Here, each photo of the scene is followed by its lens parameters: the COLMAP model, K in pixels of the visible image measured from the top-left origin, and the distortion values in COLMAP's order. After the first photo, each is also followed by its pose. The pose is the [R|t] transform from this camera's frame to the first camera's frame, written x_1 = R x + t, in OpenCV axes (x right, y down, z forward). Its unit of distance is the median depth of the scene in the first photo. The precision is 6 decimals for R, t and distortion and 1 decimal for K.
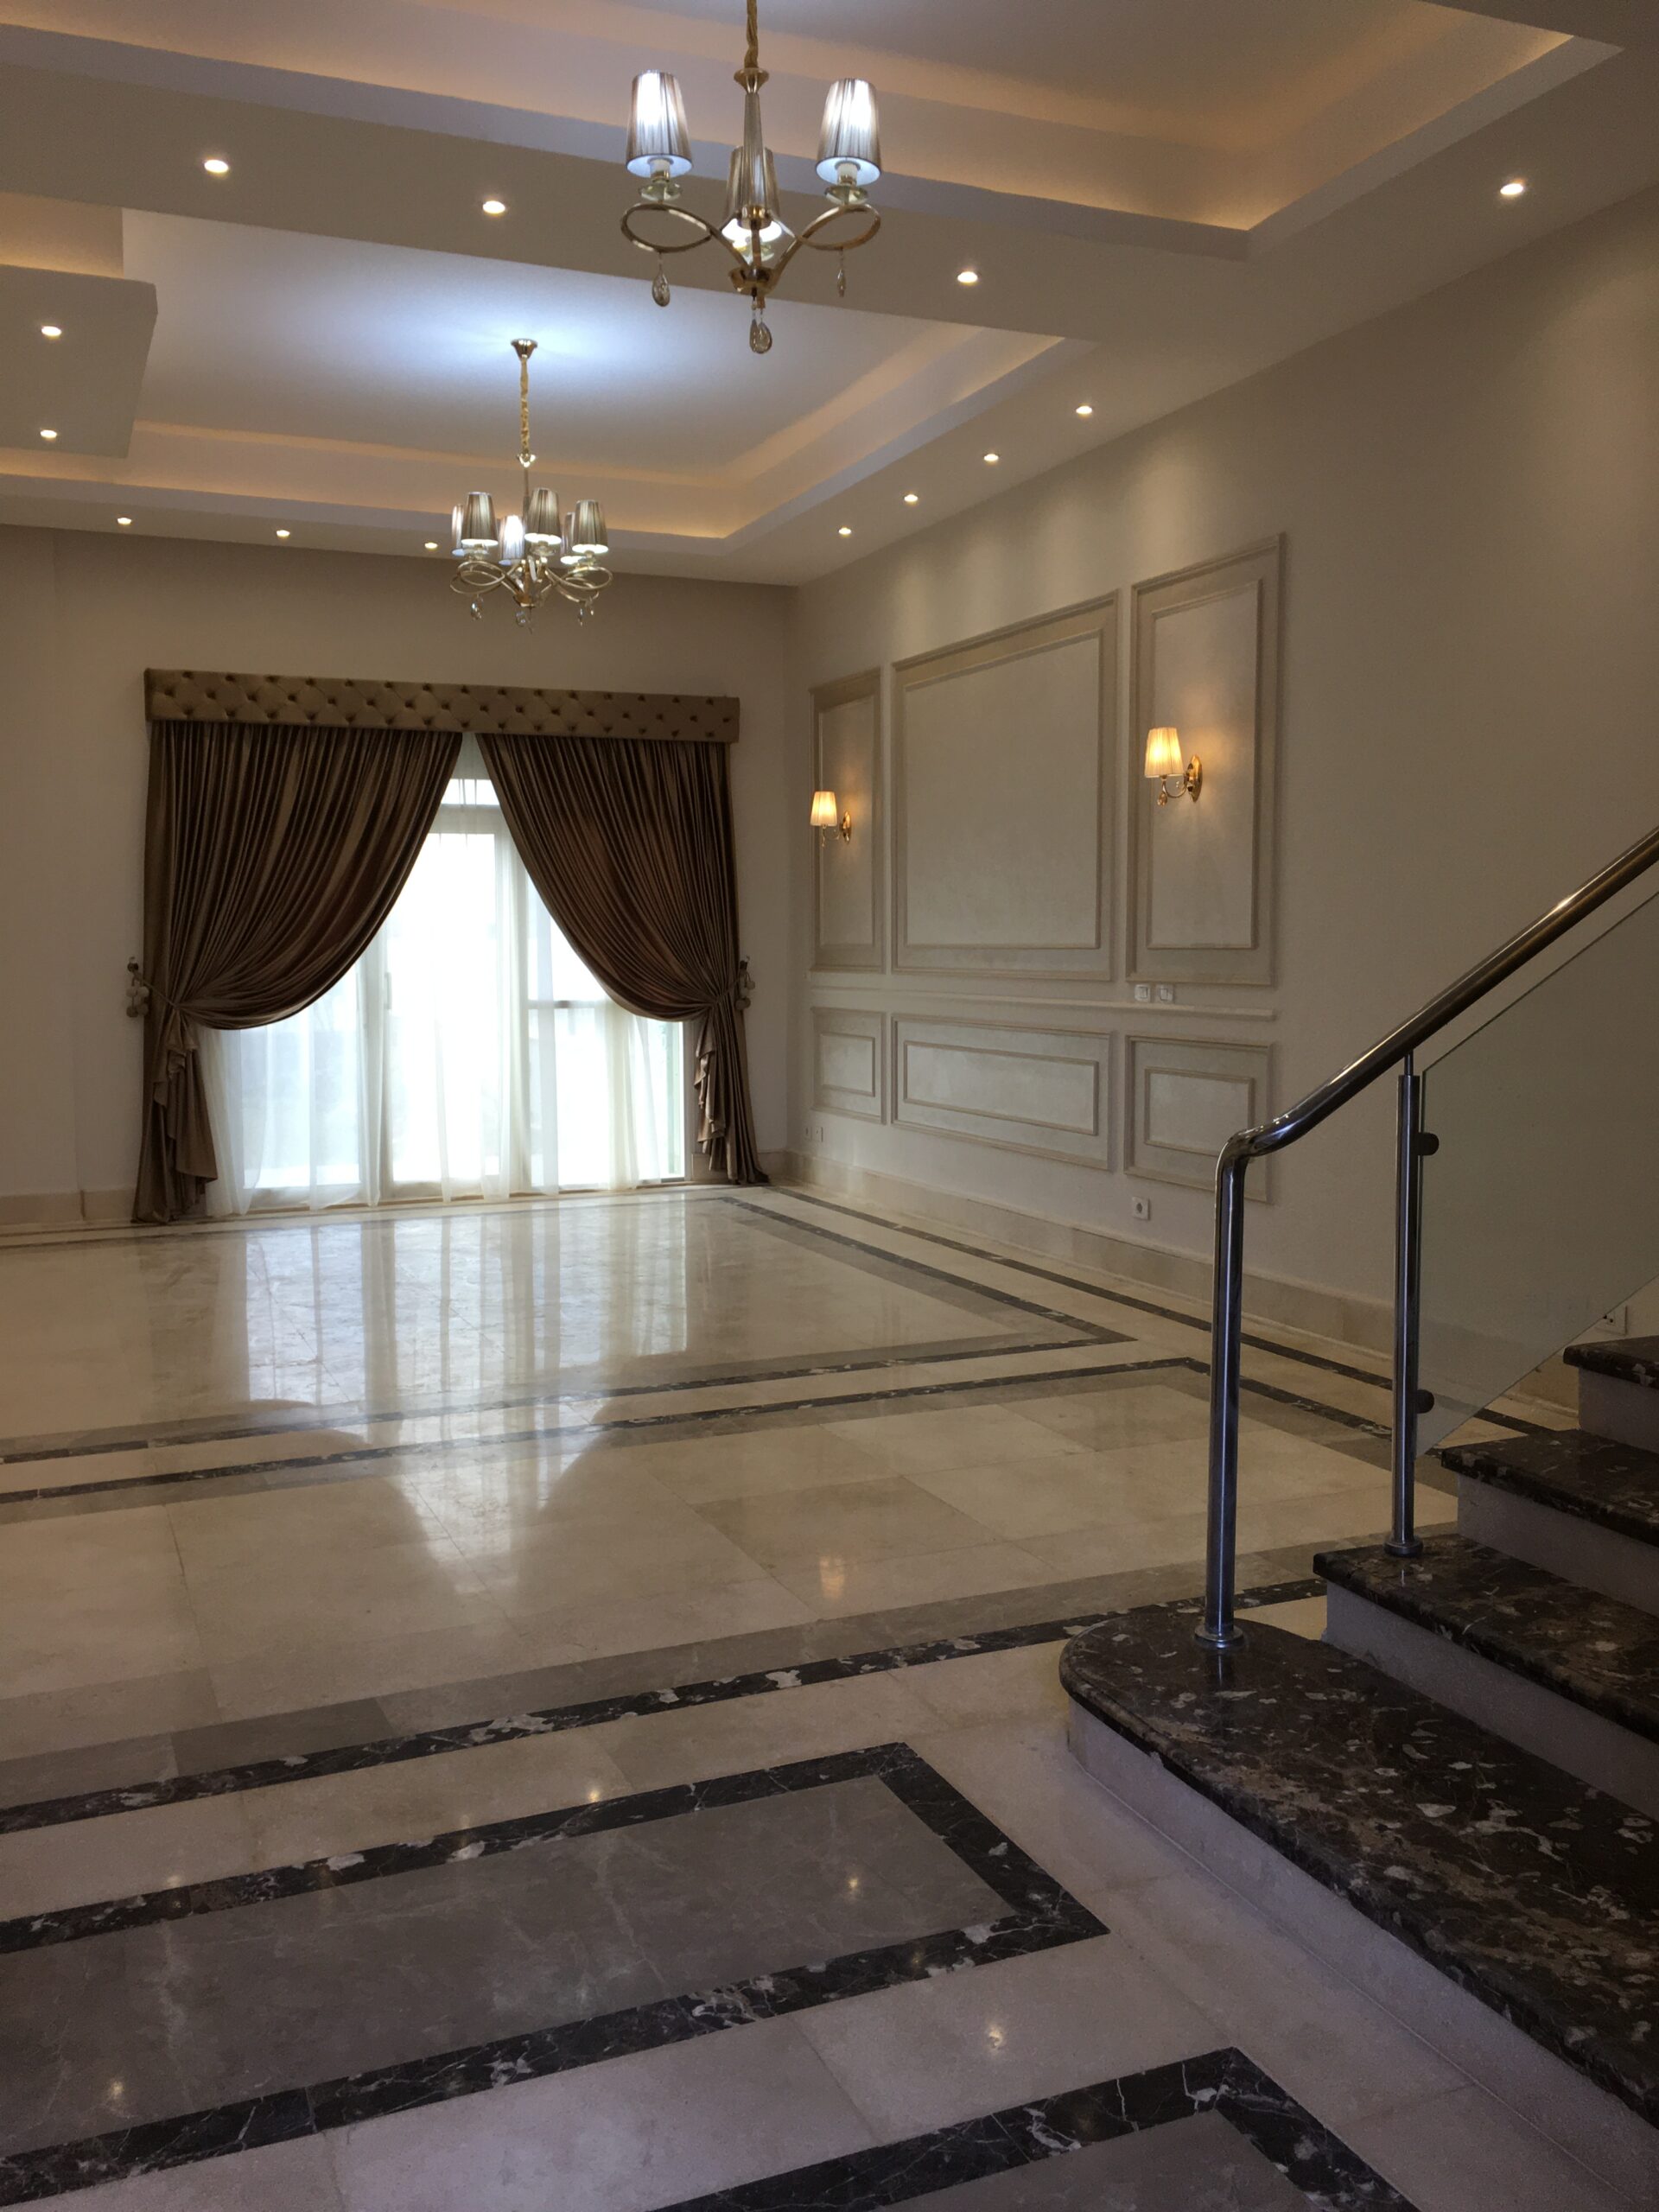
lens RADIAL K [[1880.9, 0, 839.3], [0, 1880.9, 1088.6], [0, 0, 1]] dist [0.095115, -0.135627]
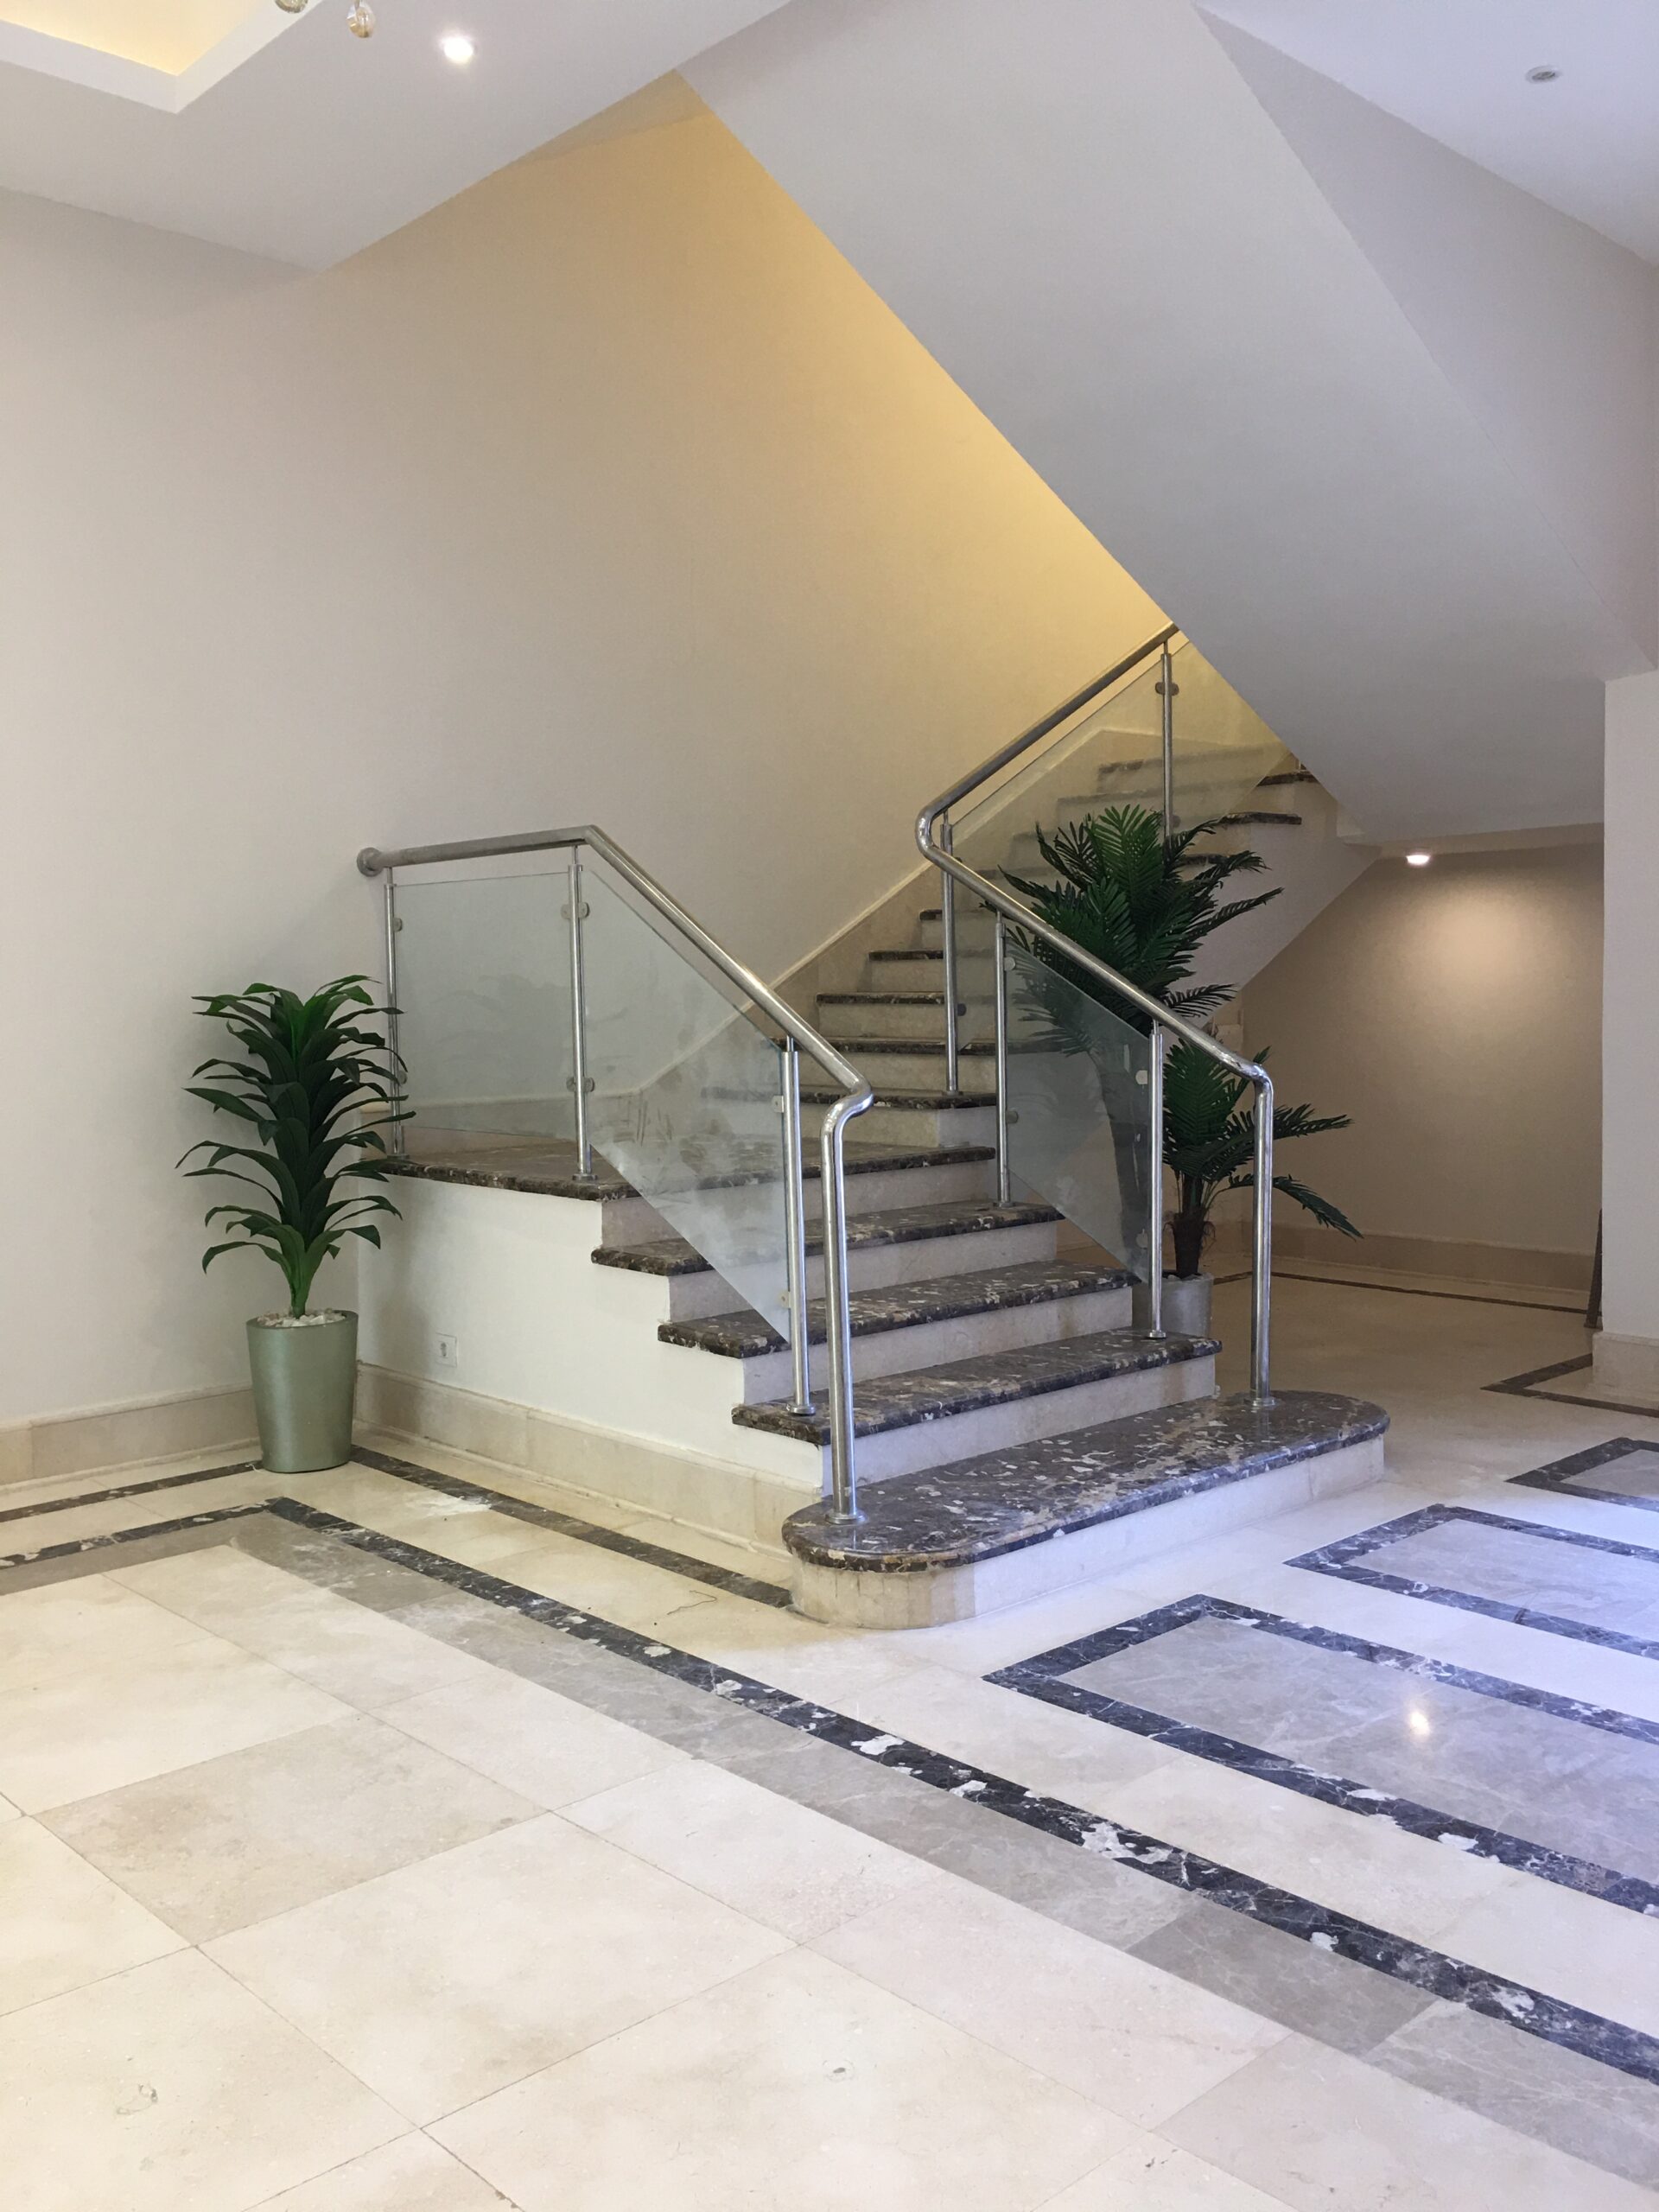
lens RADIAL K [[1885.2, 0, 841.4], [0, 1885.2, 1084.8], [0, 0, 1]] dist [0.105651, -0.147403]
pose [[-0.341691, -0.038138, 0.939038, -0.932461], [0.089956, 0.993261, 0.073073, -0.075934], [-0.935497, 0.109440, -0.335958, 1.386341]]
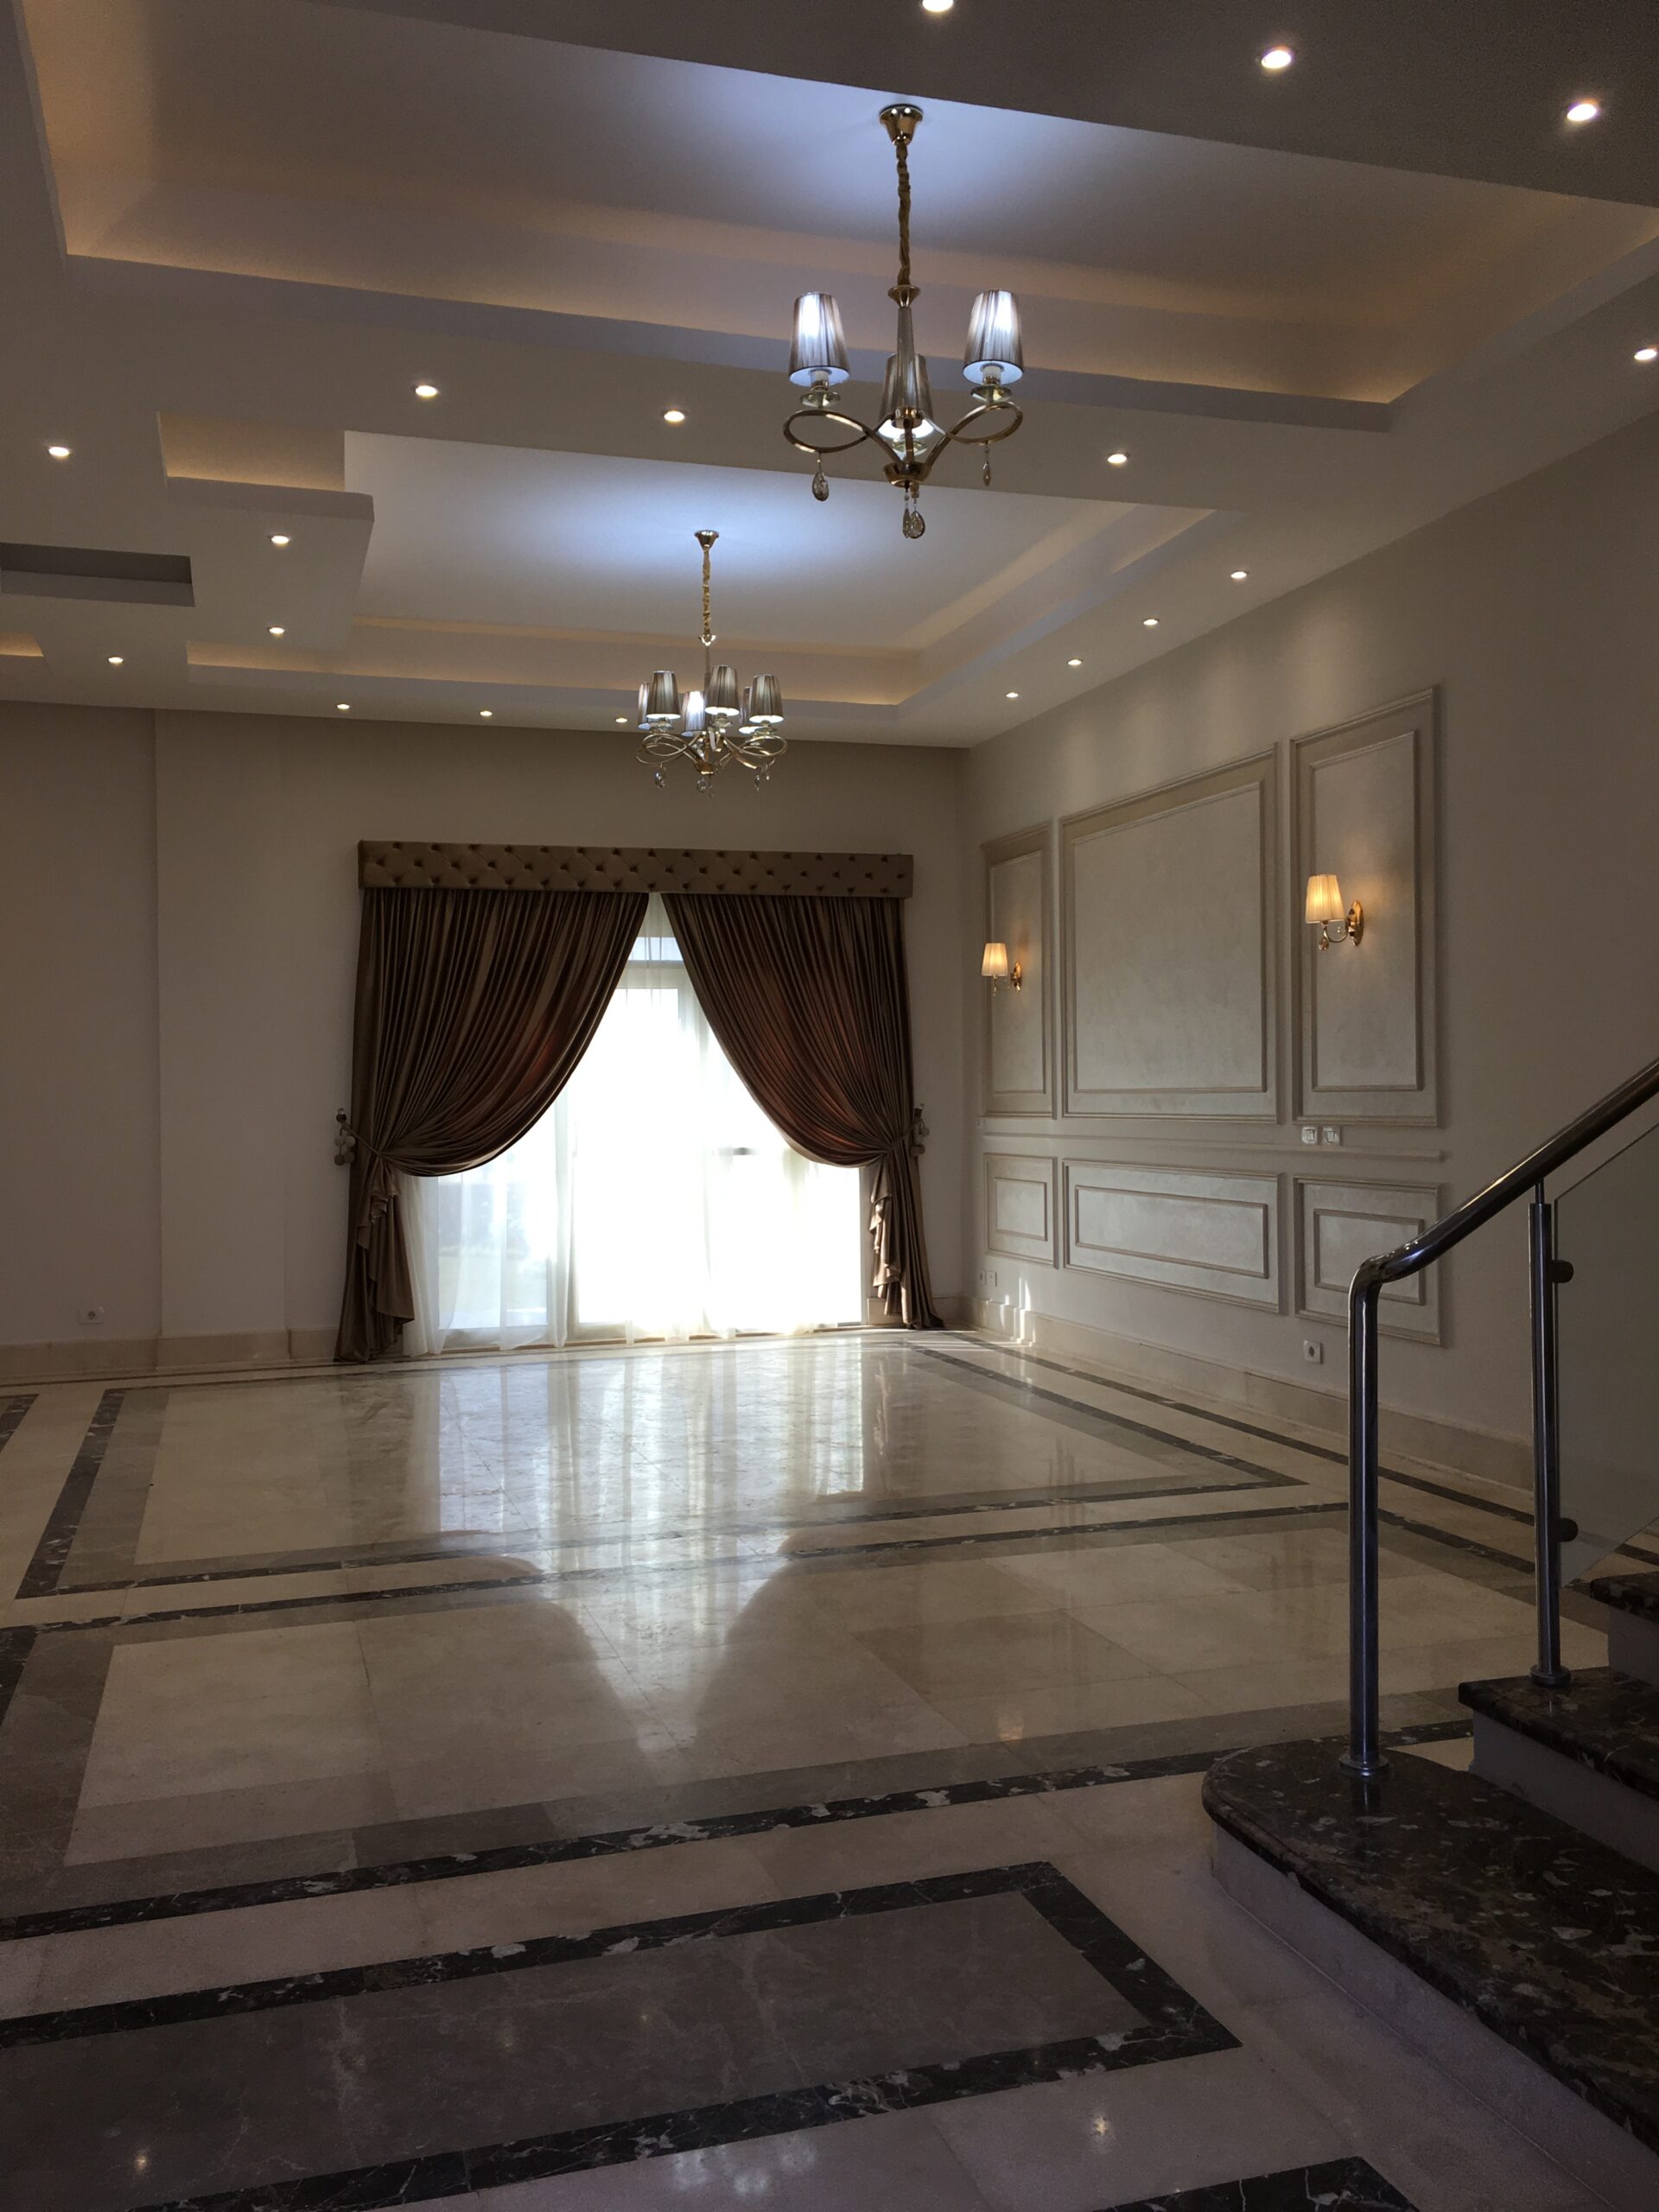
lens RADIAL K [[1880.9, 0, 839.3], [0, 1880.9, 1088.6], [0, 0, 1]] dist [0.095115, -0.135627]
pose [[0.995010, -0.007331, -0.099509, 0.027075], [-0.000775, 0.996700, -0.081176, 0.014539], [0.099776, 0.080848, 0.991720, -0.055563]]
